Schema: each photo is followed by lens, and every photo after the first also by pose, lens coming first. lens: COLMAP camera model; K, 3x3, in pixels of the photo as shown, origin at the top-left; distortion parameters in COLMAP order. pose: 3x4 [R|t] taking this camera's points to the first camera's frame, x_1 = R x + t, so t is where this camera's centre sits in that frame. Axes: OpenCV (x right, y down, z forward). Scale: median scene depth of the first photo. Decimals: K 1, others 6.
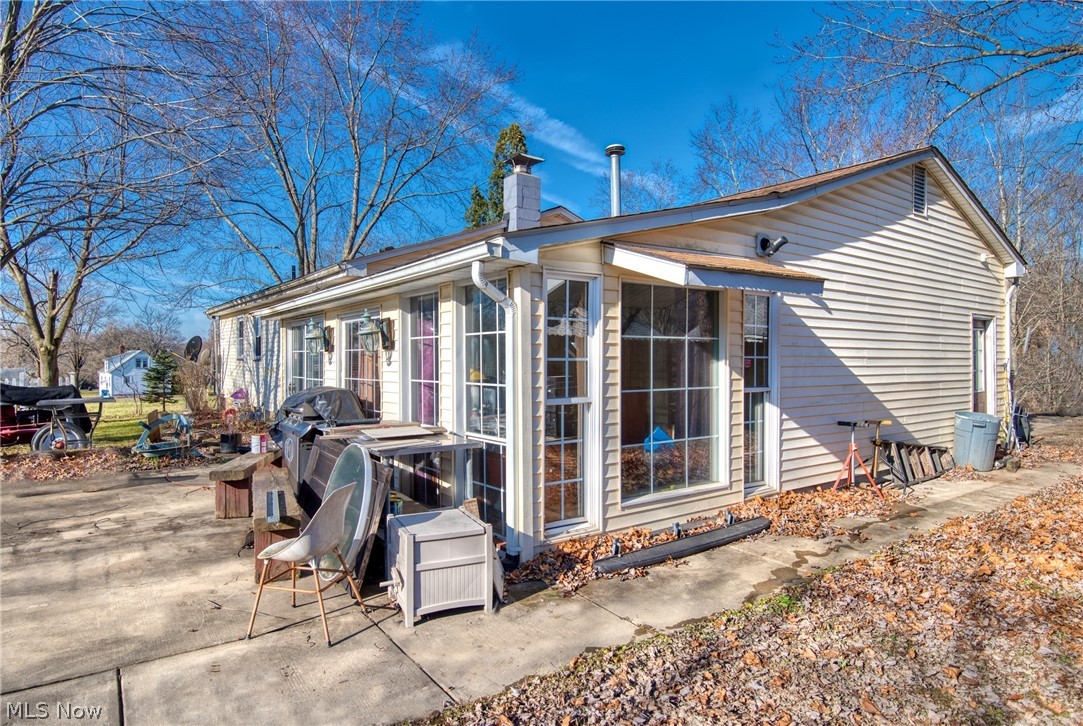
lens RADIAL K [[604.0, 0, 541.8], [0, 604.0, 348.9], [0, 0, 1]] dist [-0.035198, -0.001808]
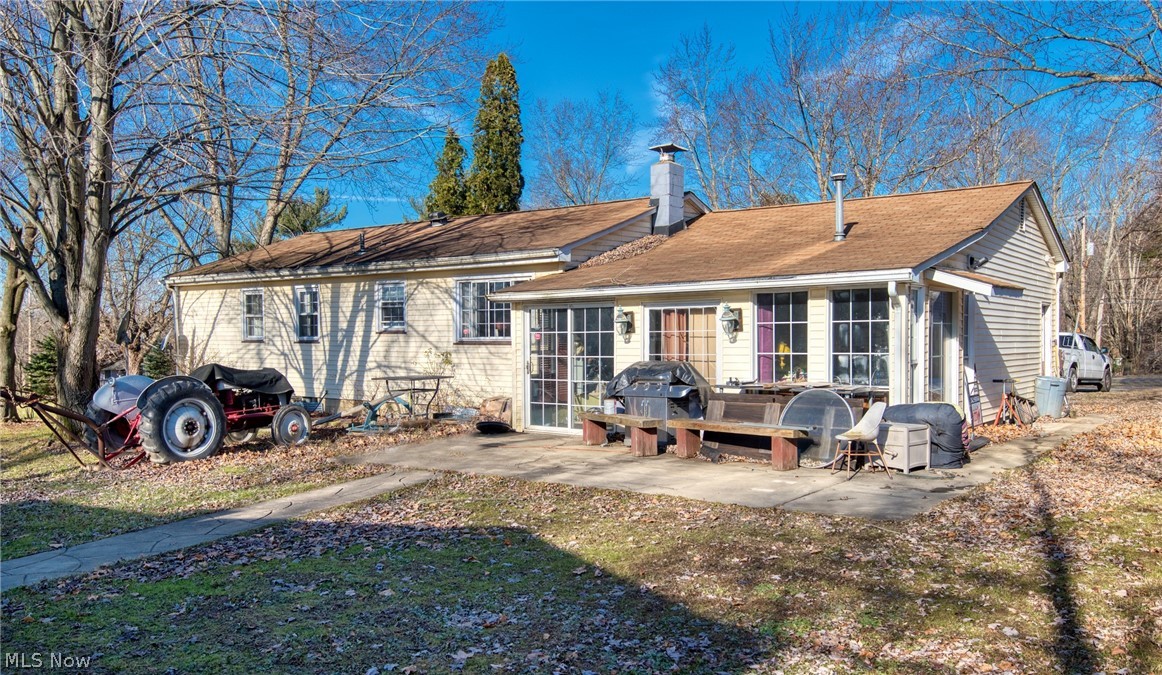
lens RADIAL K [[898.7, 0, 581.0], [0, 898.7, 337.5], [0, 0, 1]] dist [0.001622, 0.002086]
pose [[0.952386, -0.004761, 0.304858, -0.996299], [0.000255, 0.999890, 0.014822, -0.011685], [-0.304895, -0.014038, 0.952282, -0.685341]]
